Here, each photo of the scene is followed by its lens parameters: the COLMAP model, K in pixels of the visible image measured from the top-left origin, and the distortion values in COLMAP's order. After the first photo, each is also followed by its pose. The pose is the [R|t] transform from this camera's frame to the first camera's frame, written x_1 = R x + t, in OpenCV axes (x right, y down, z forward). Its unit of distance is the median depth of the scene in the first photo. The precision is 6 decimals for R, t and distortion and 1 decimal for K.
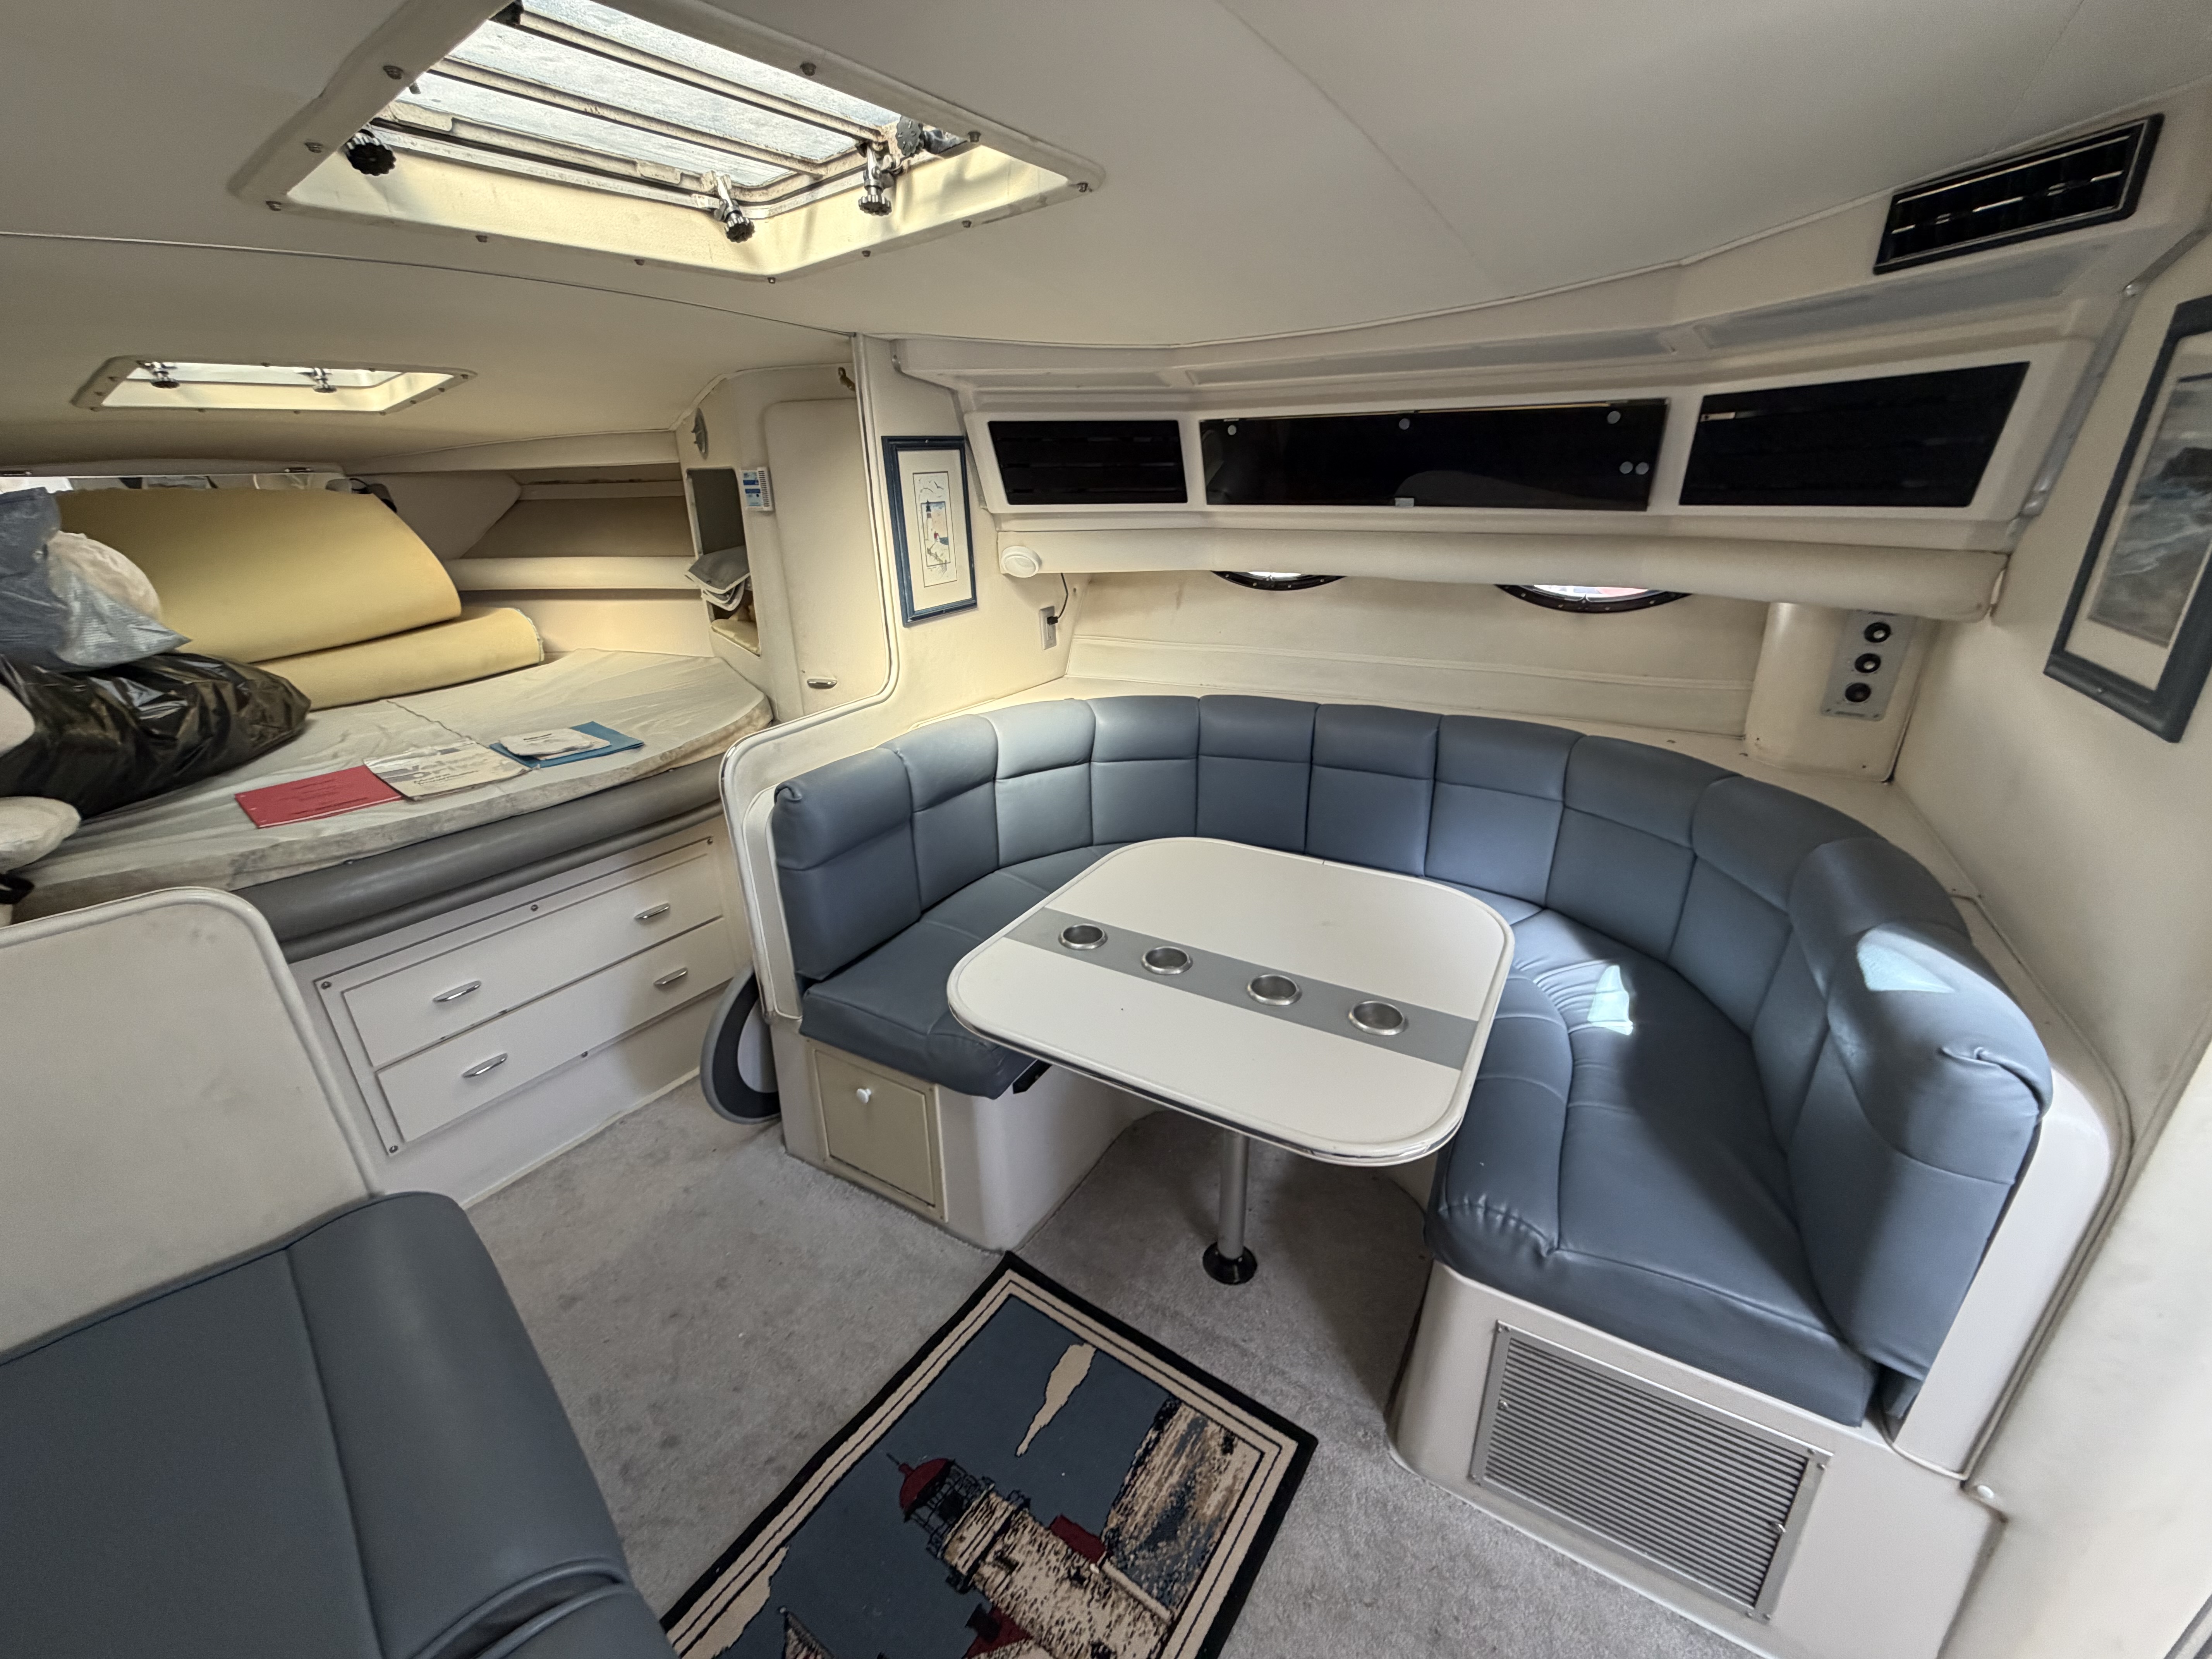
lens RADIAL K [[877.7, 0, 1100.0], [0, 877.7, 828.0], [0, 0, 1]] dist [-0.000359, -0.000171]
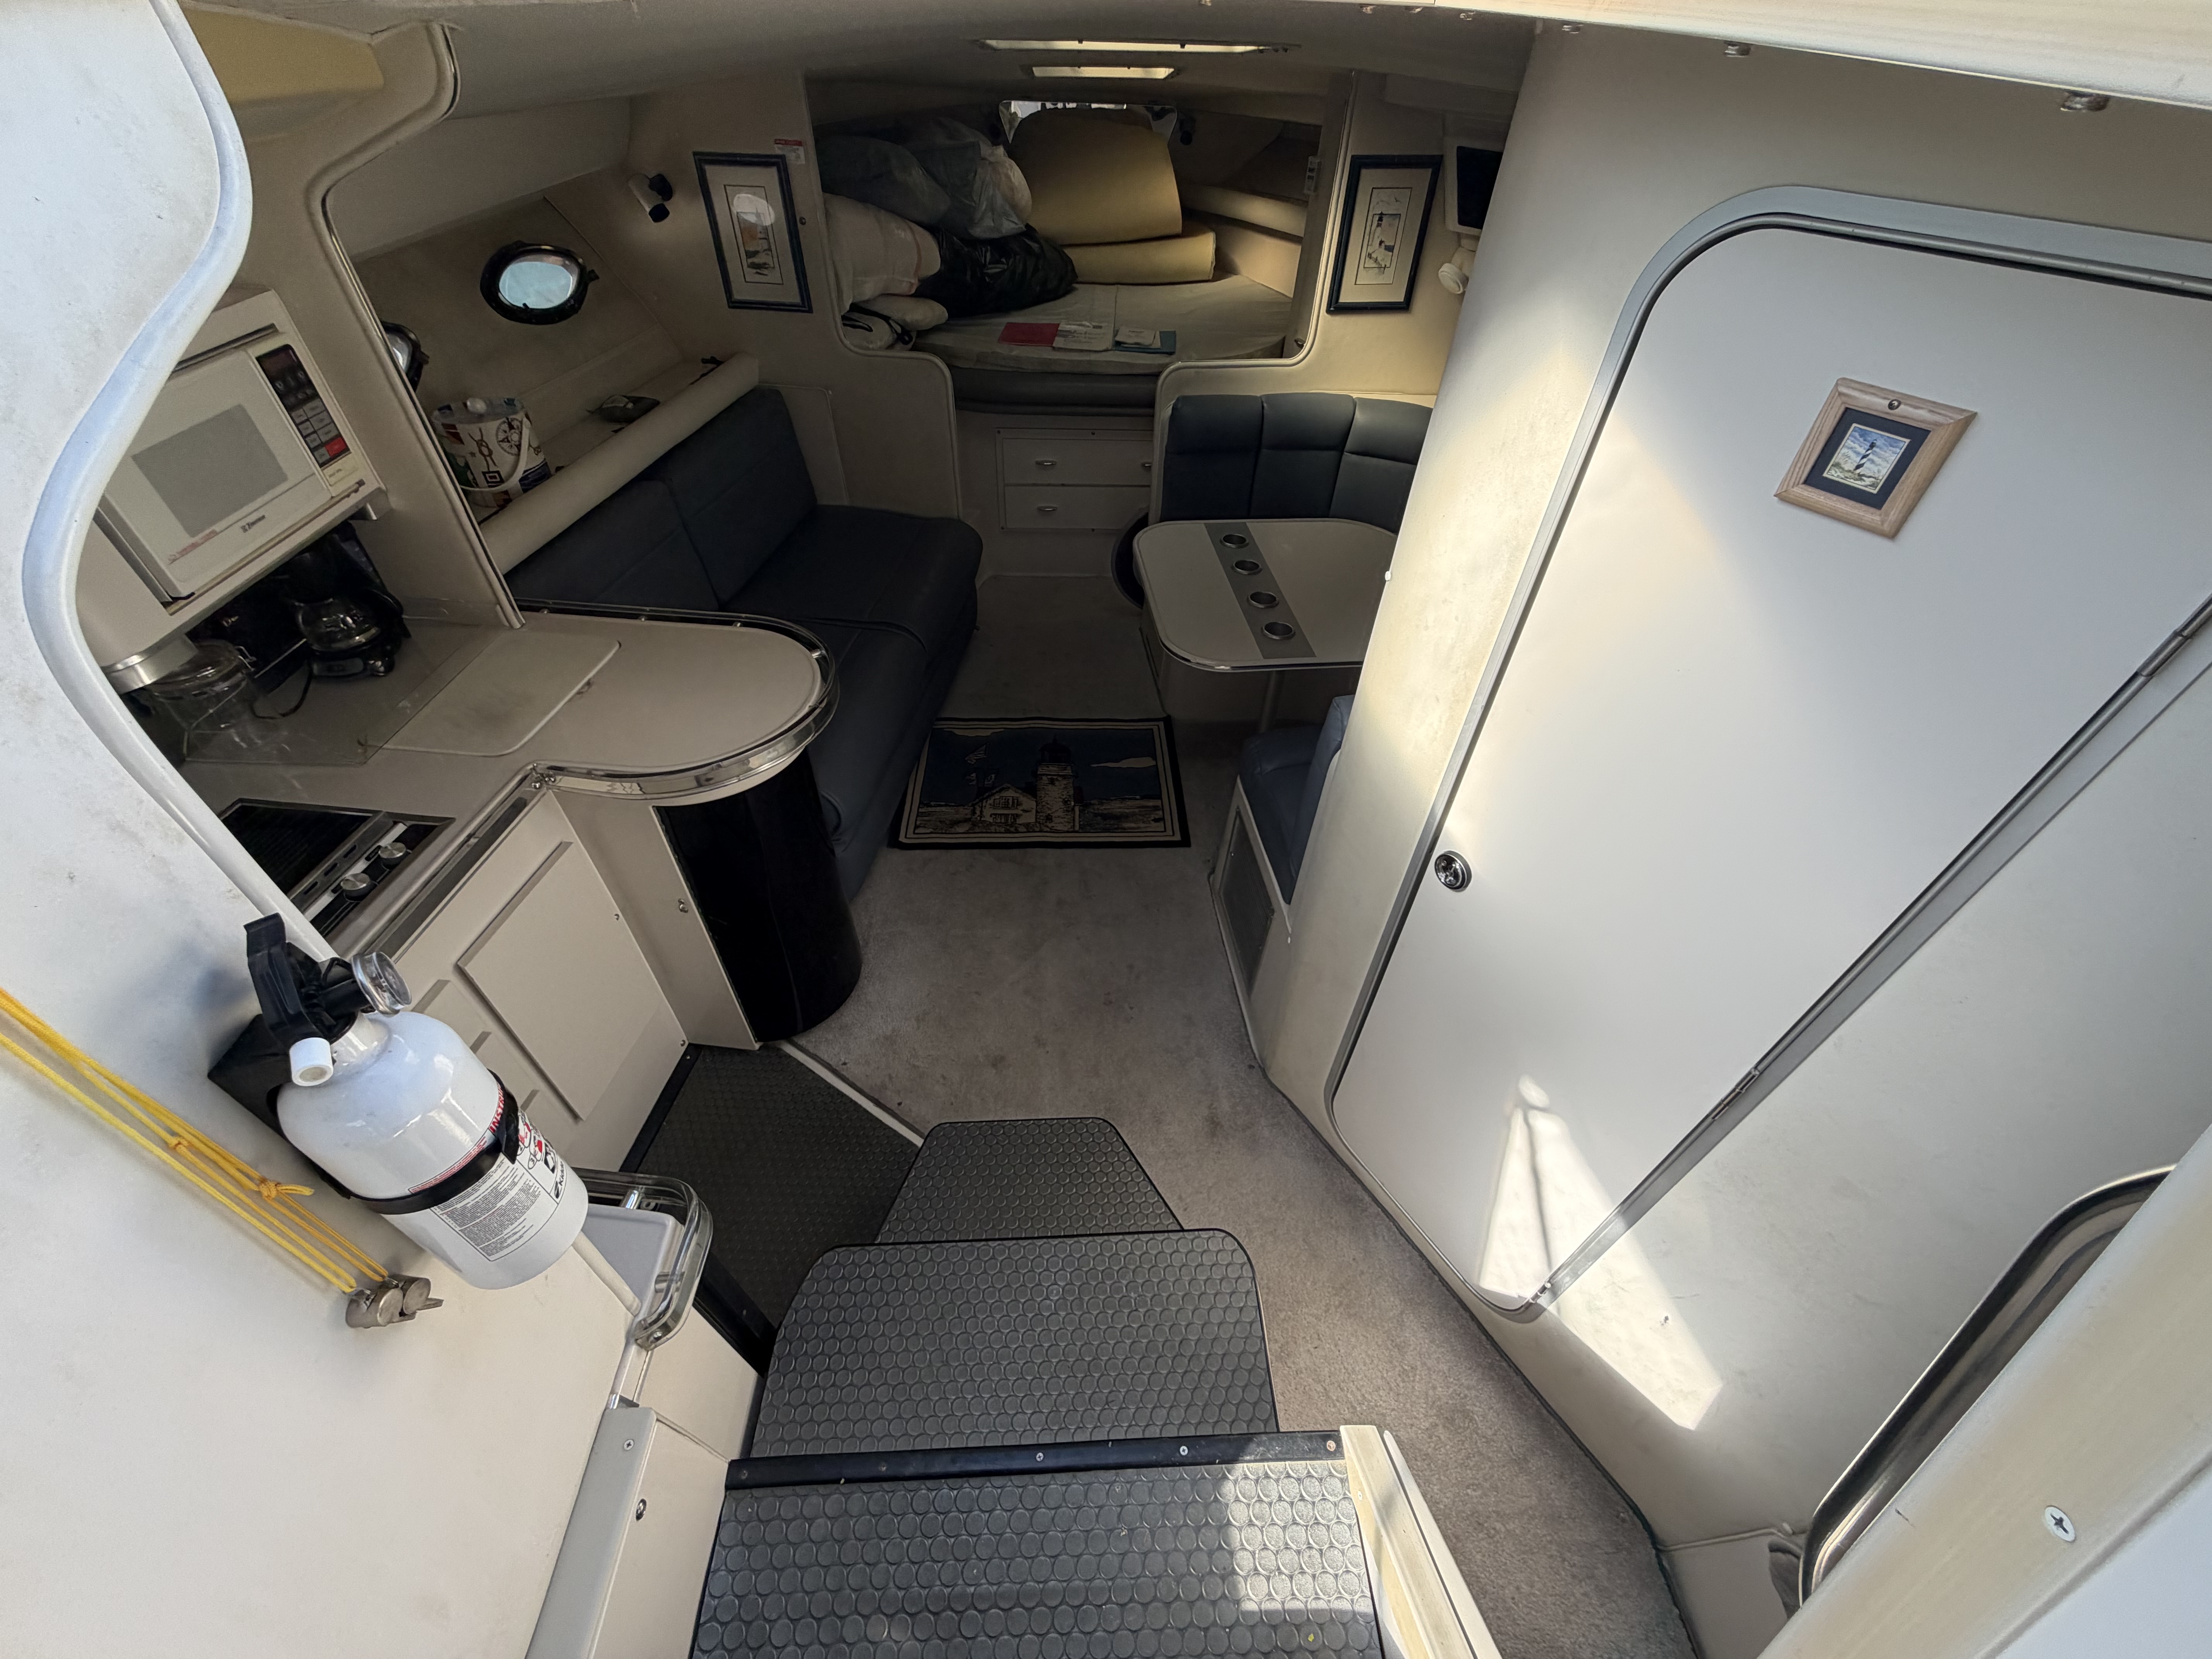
lens RADIAL K [[877.7, 0, 1100.0], [0, 877.7, 828.0], [0, 0, 1]] dist [-0.000359, -0.000171]
pose [[0.598849, 0.572125, -0.560405, 1.052601], [-0.340001, 0.815184, 0.468908, -0.124372], [0.725107, -0.090267, 0.682694, -0.362987]]
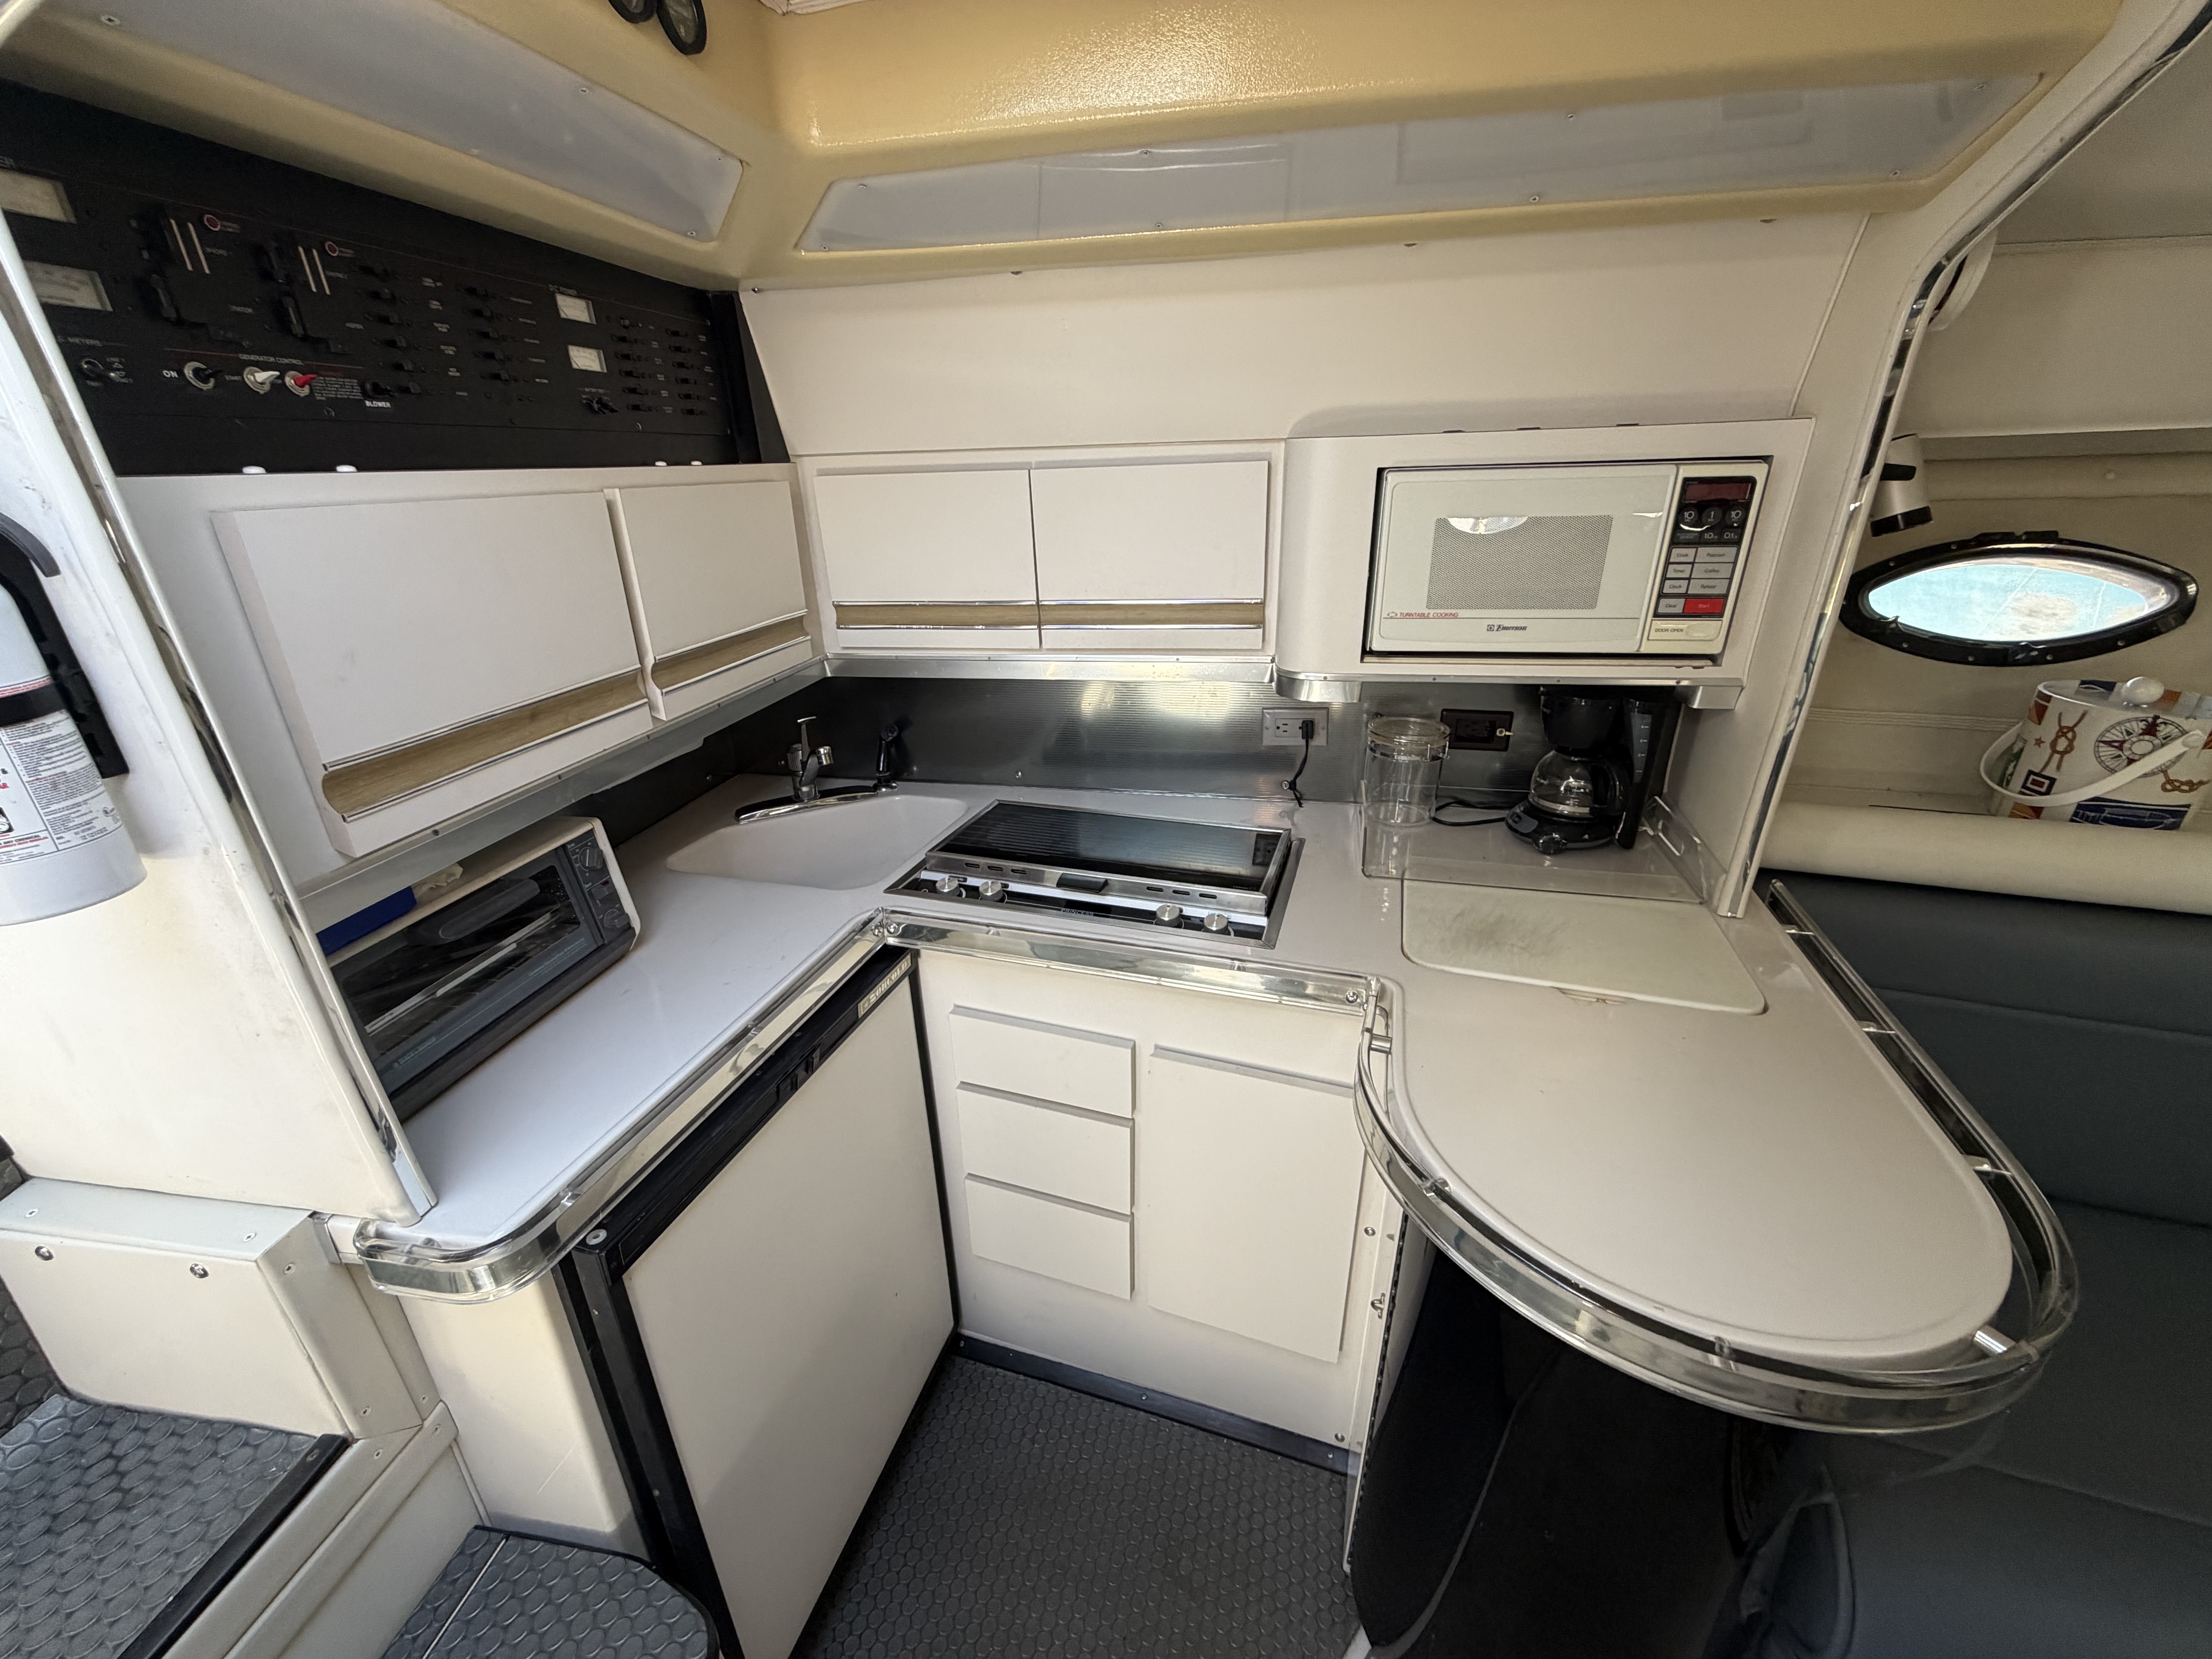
lens RADIAL K [[880.1, 0, 1100.1], [0, 880.1, 826.5], [0, 0, 1]] dist [0.000784, 0.000149]
pose [[-0.898783, 0.215534, -0.381751, 0.536141], [-0.128209, 0.703495, 0.699040, -0.044776], [0.419227, 0.677229, -0.604656, 0.077211]]
